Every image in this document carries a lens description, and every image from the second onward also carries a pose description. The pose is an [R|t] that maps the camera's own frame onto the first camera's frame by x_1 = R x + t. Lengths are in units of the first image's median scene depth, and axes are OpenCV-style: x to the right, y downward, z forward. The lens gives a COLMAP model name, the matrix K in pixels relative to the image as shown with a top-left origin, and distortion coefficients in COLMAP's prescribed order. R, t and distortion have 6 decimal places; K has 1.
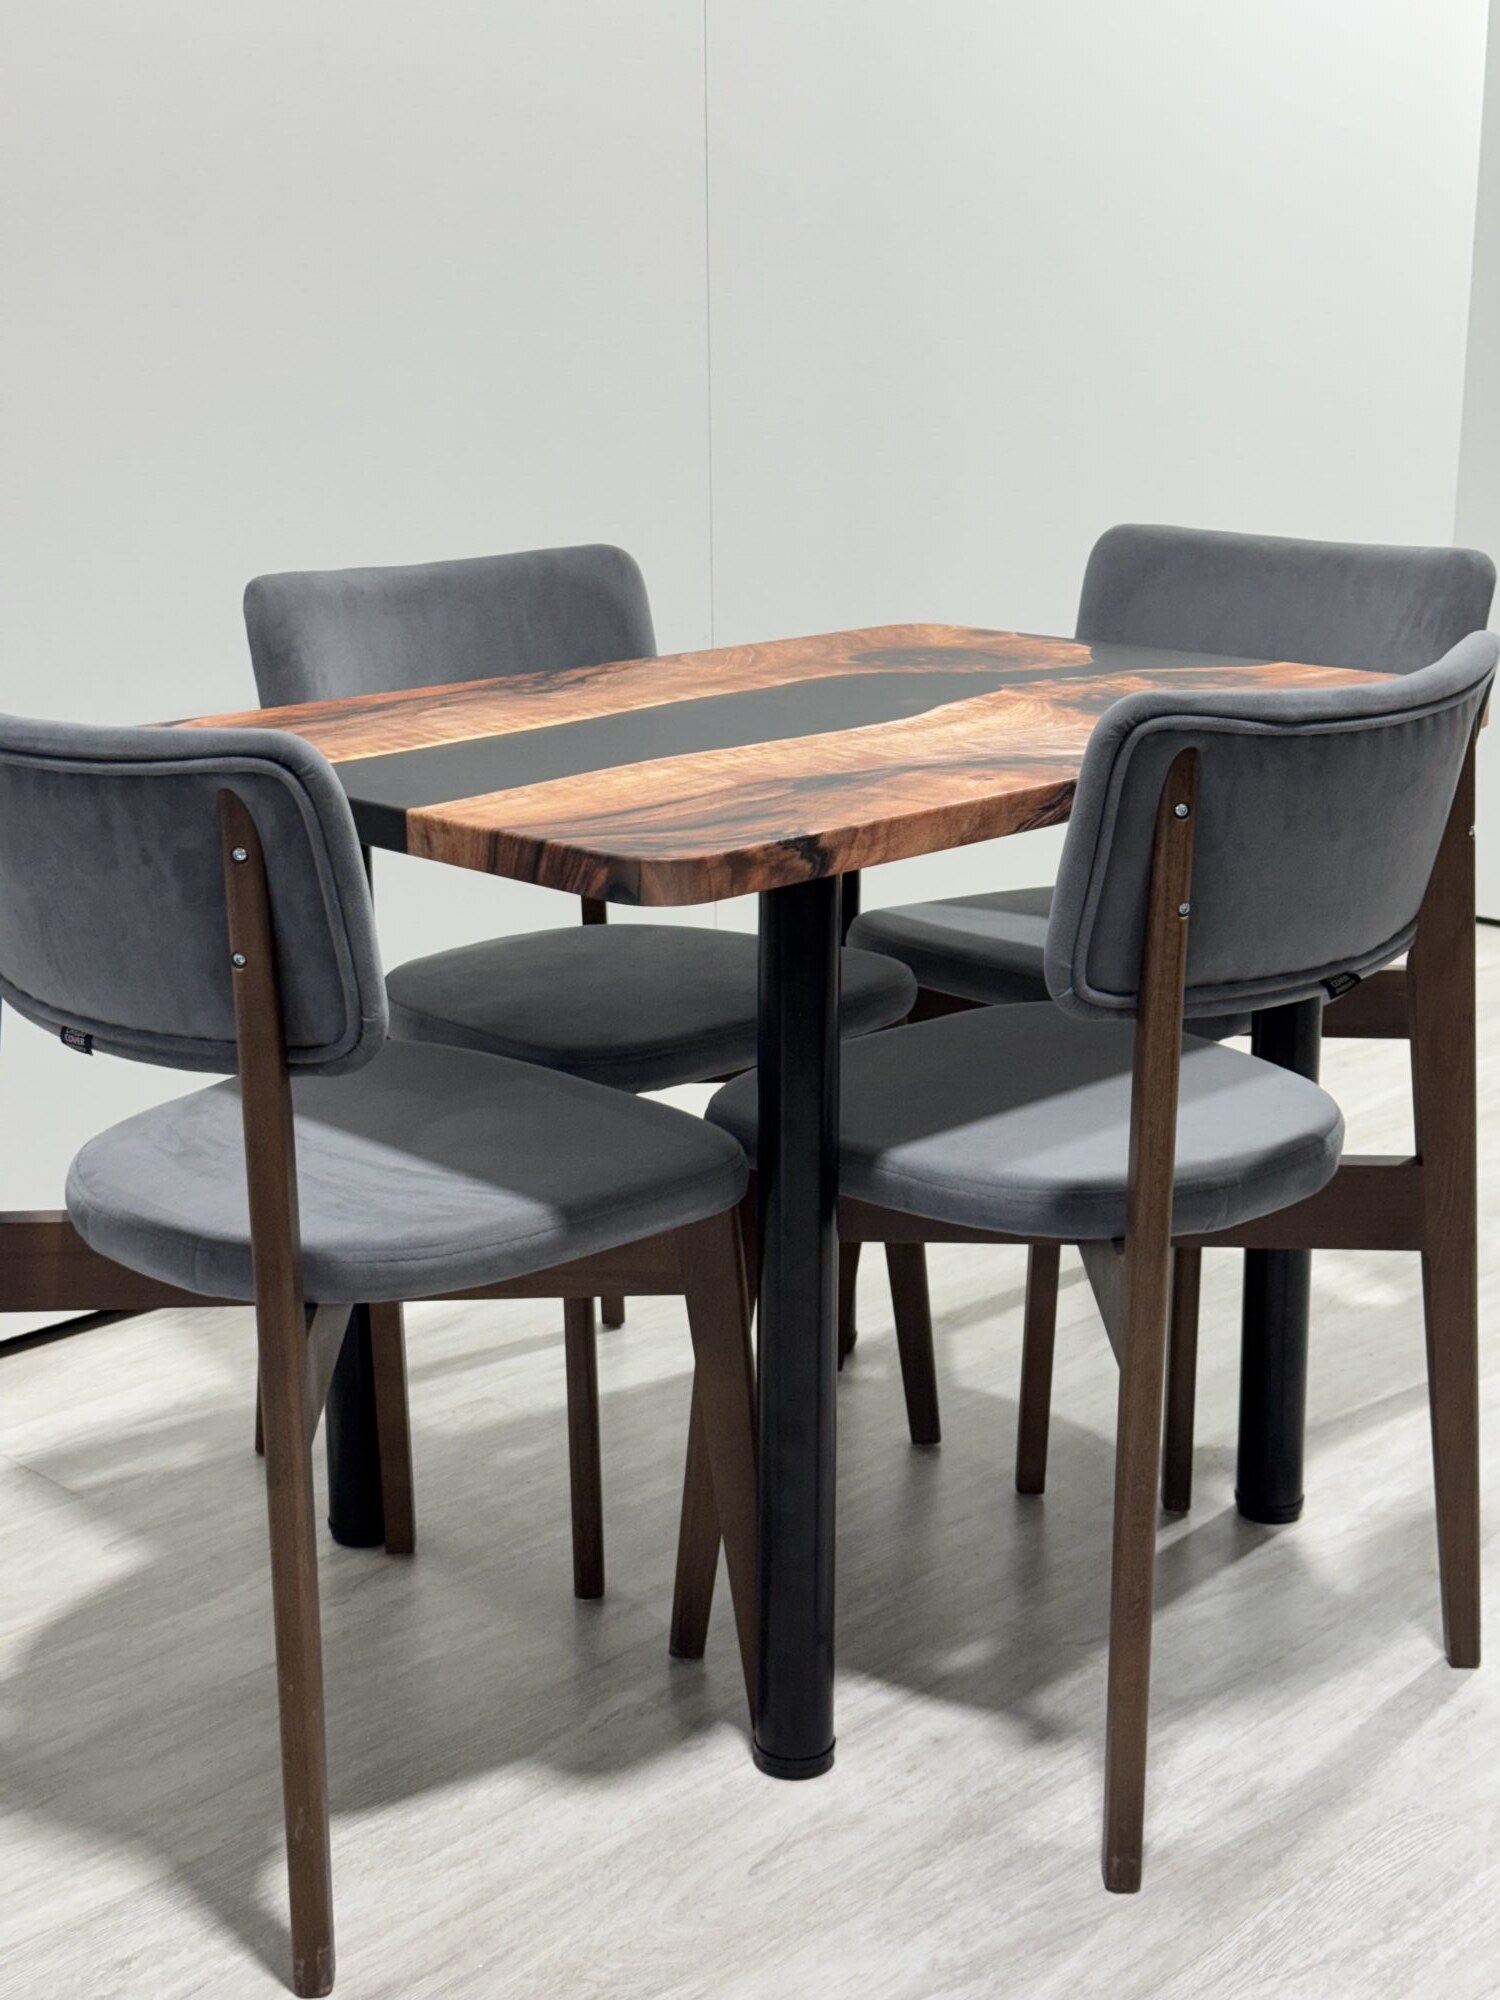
lens RADIAL K [[2795.9, 0, 743.5], [0, 2795.9, 1013.6], [0, 0, 1]] dist [0.174867, -0.322125]
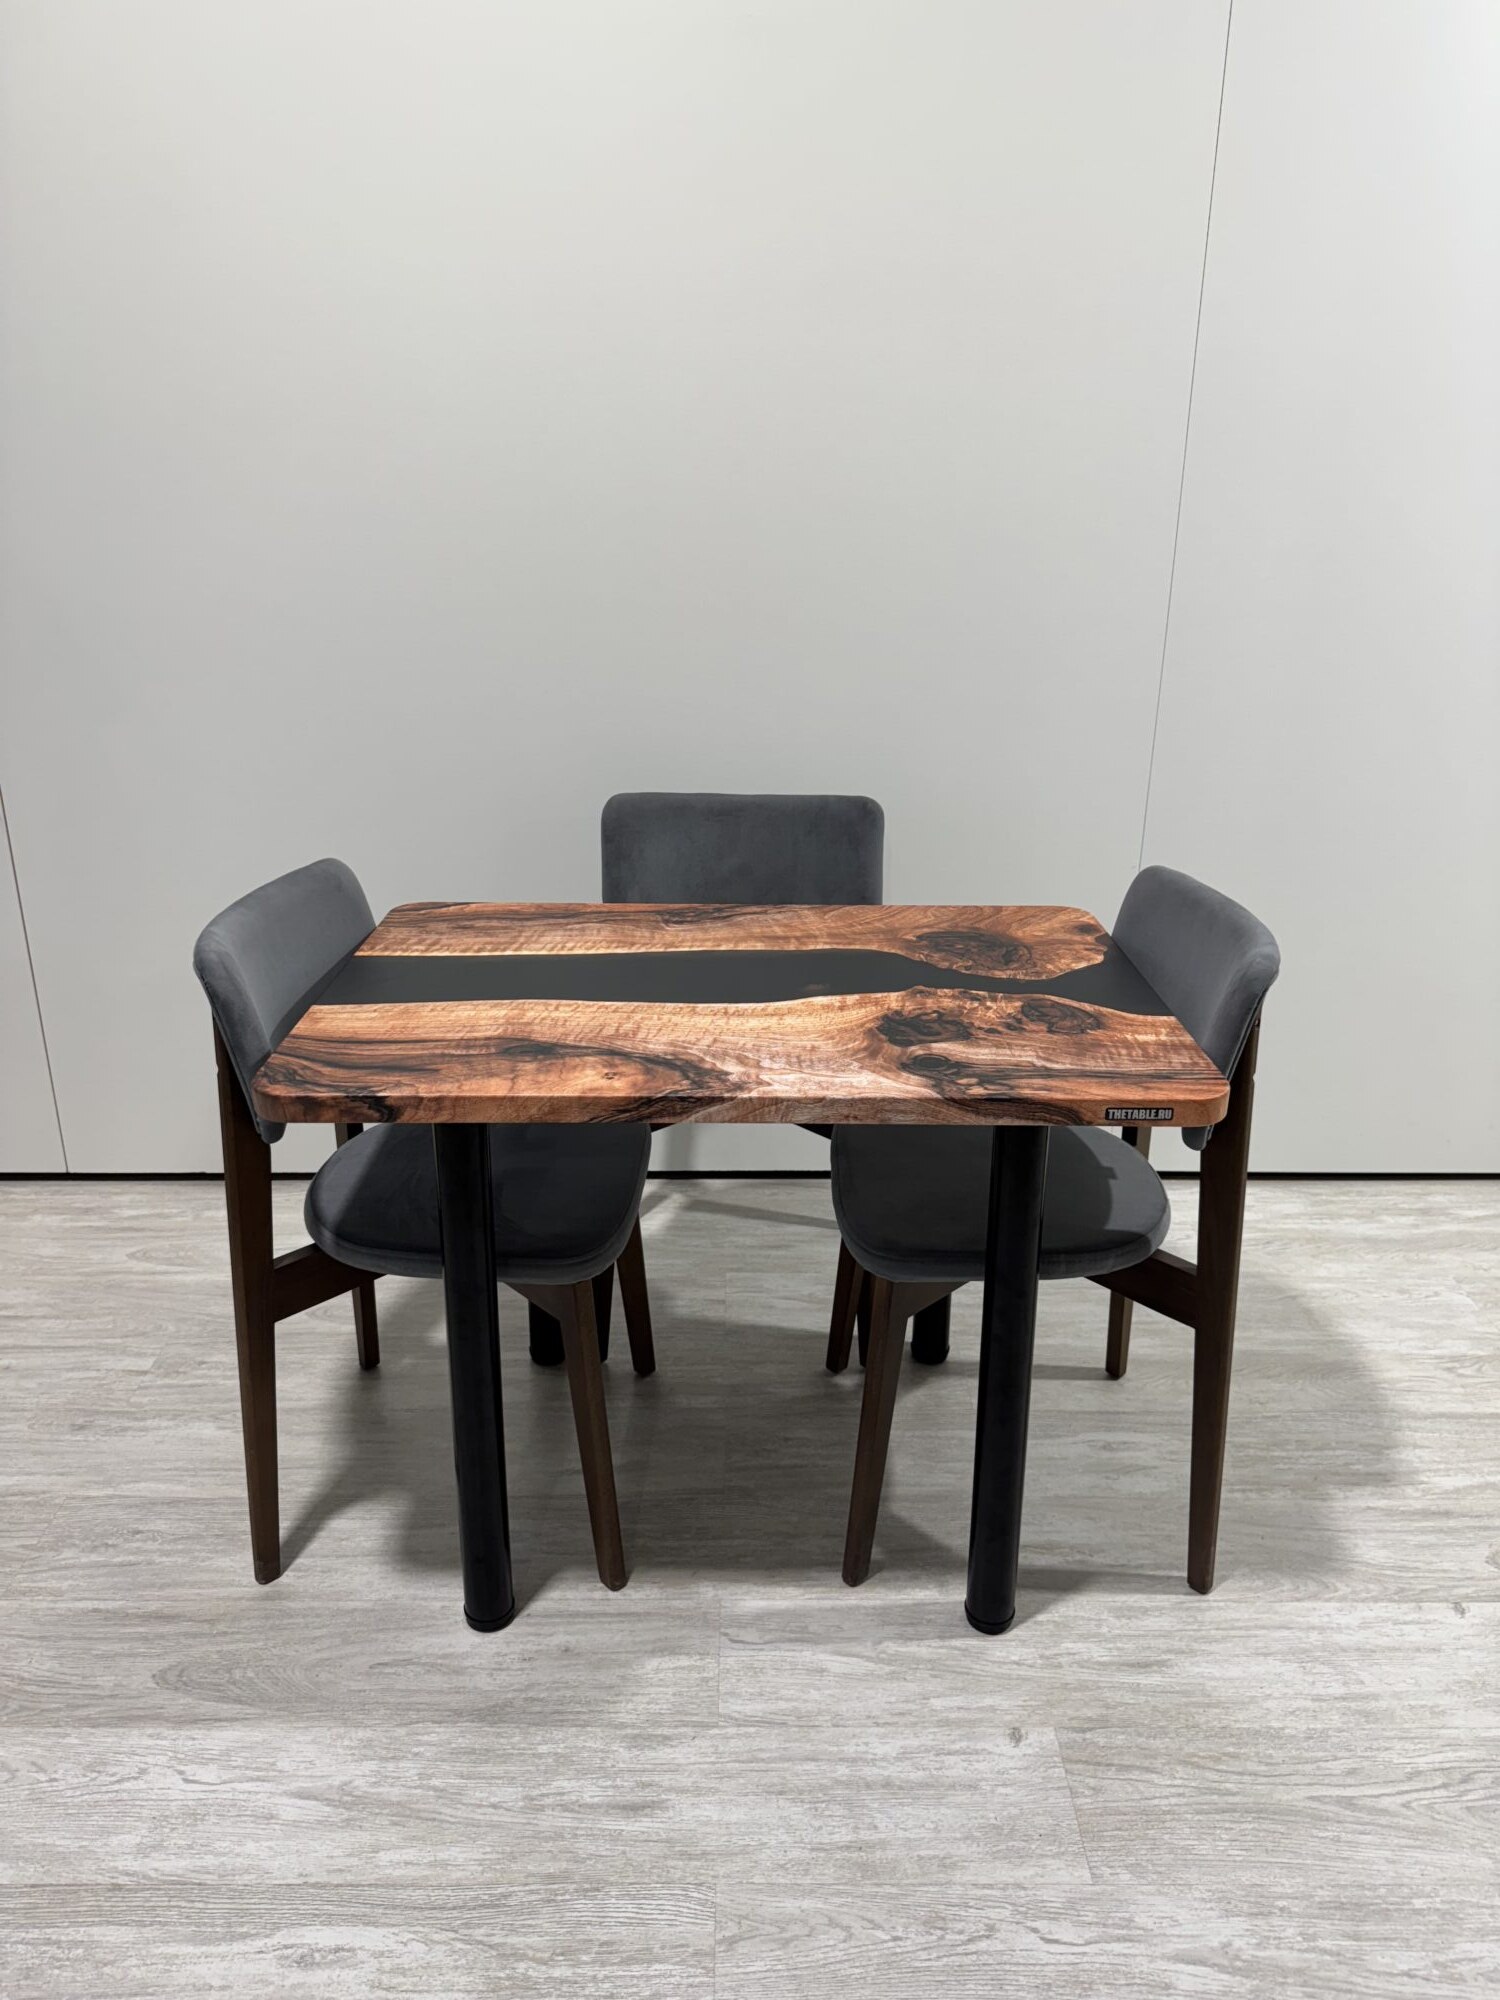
lens RADIAL K [[1443.8, 0, 746.1], [0, 1443.8, 962.6], [0, 0, 1]] dist [-0.001304, -0.003389]
pose [[0.708983, 0.236077, -0.664538, 0.611679], [-0.192314, 0.971313, 0.139882, -0.256707], [0.678497, 0.028626, 0.734045, 0.495693]]
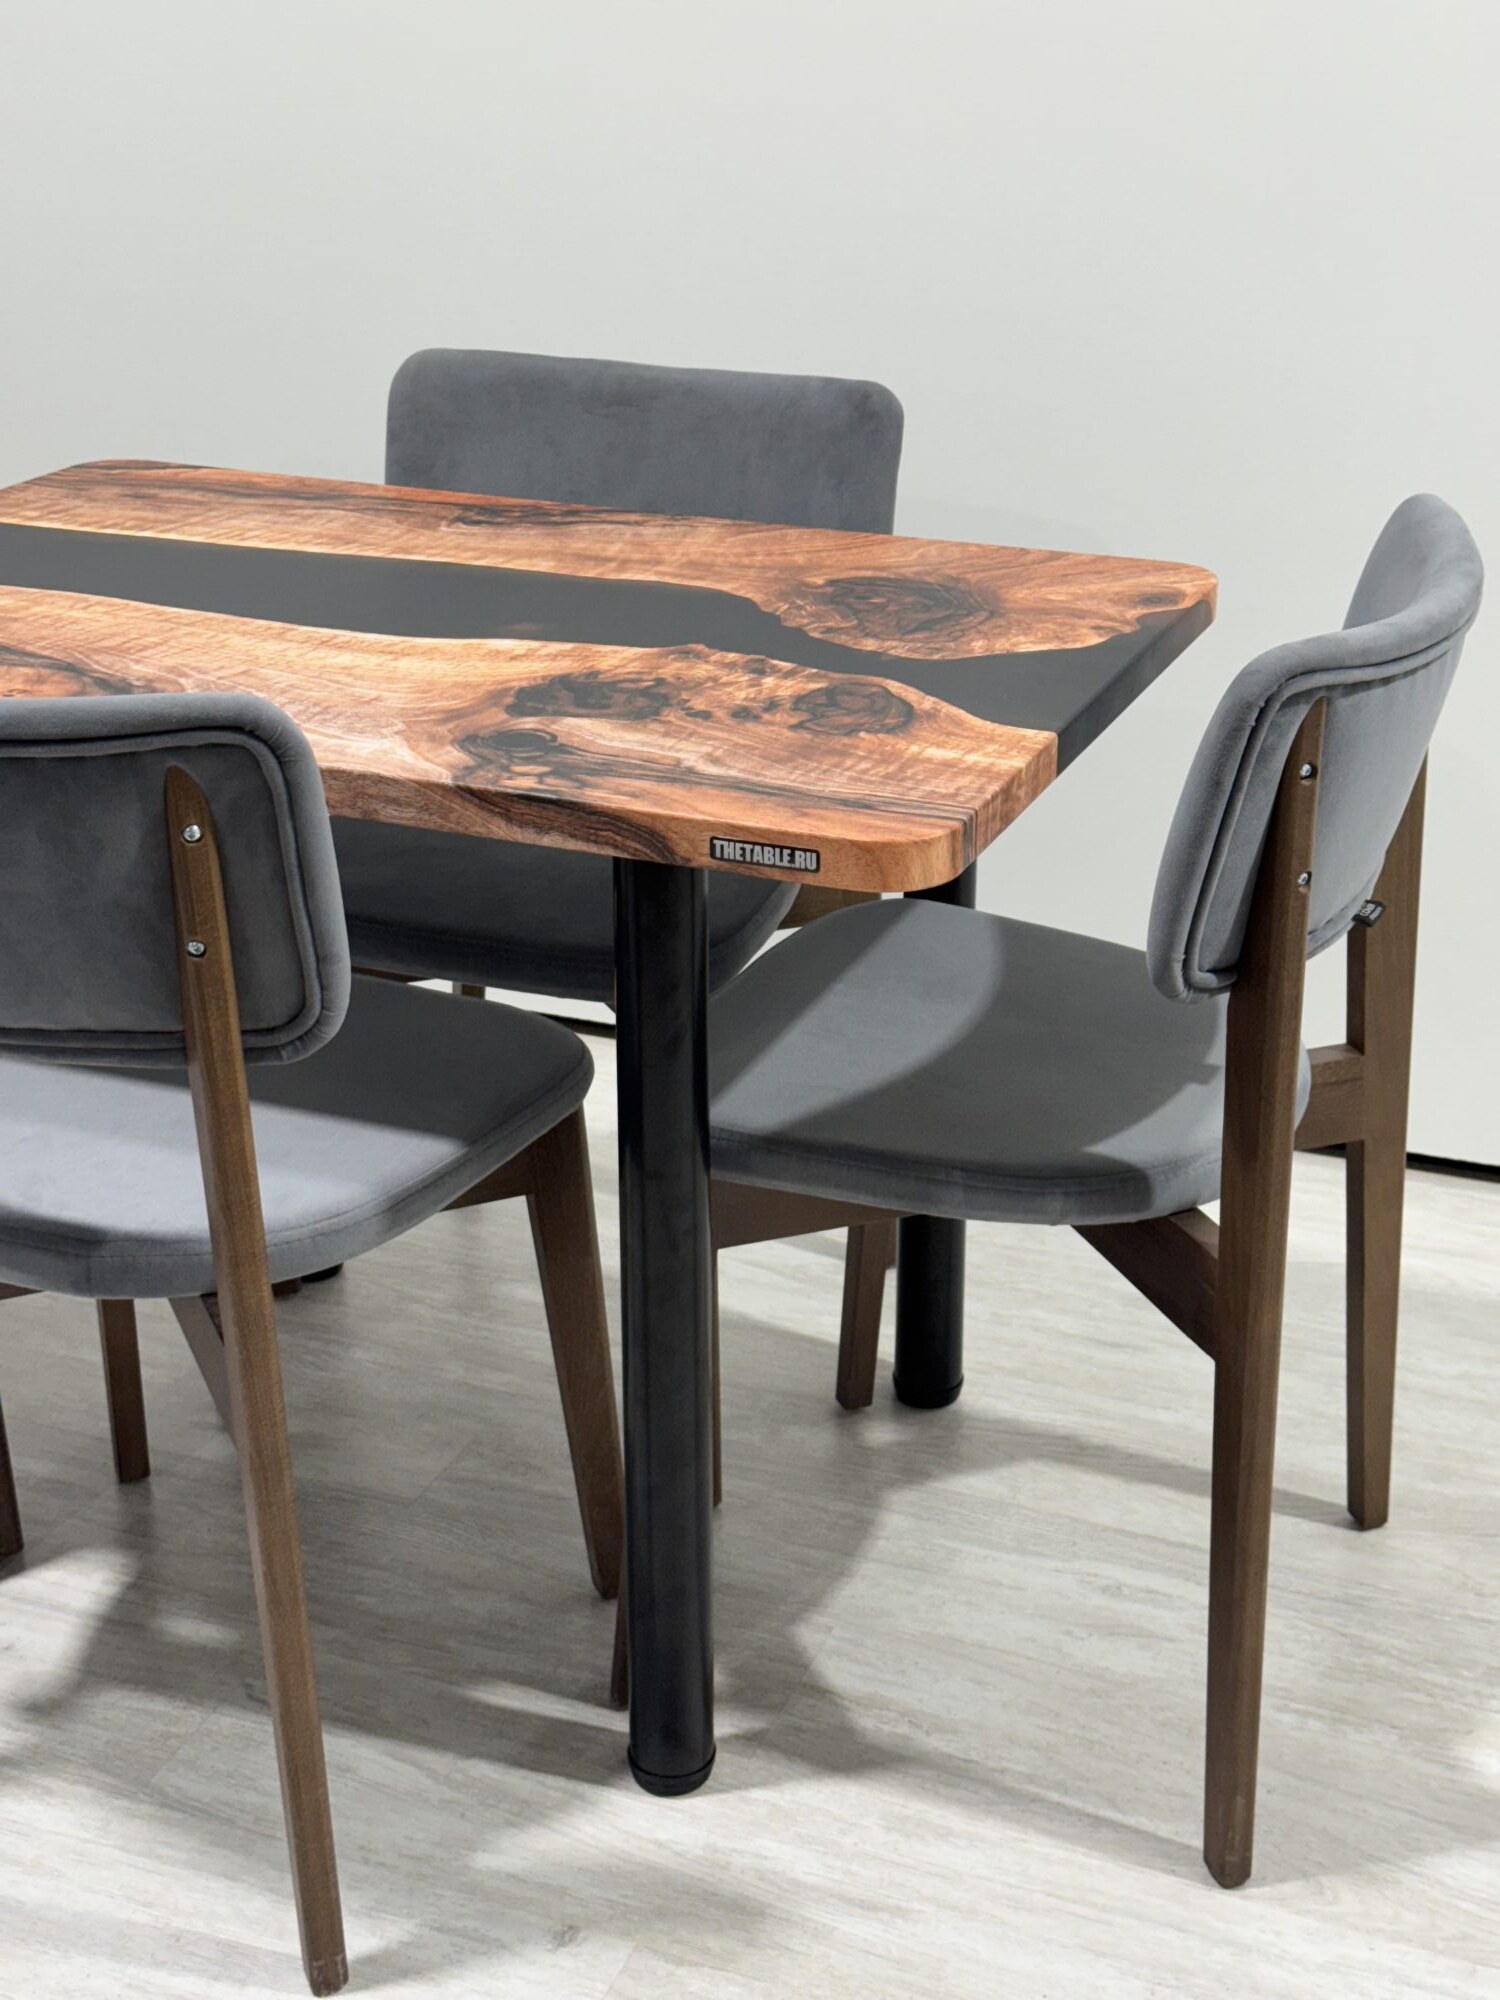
lens RADIAL K [[2795.9, 0, 743.5], [0, 2795.9, 1013.6], [0, 0, 1]] dist [0.174867, -0.322125]
pose [[0.383653, 0.365273, -0.848166, 0.960522], [-0.243950, 0.925910, 0.288408, -0.301896], [0.890673, 0.096262, 0.444336, 0.812521]]
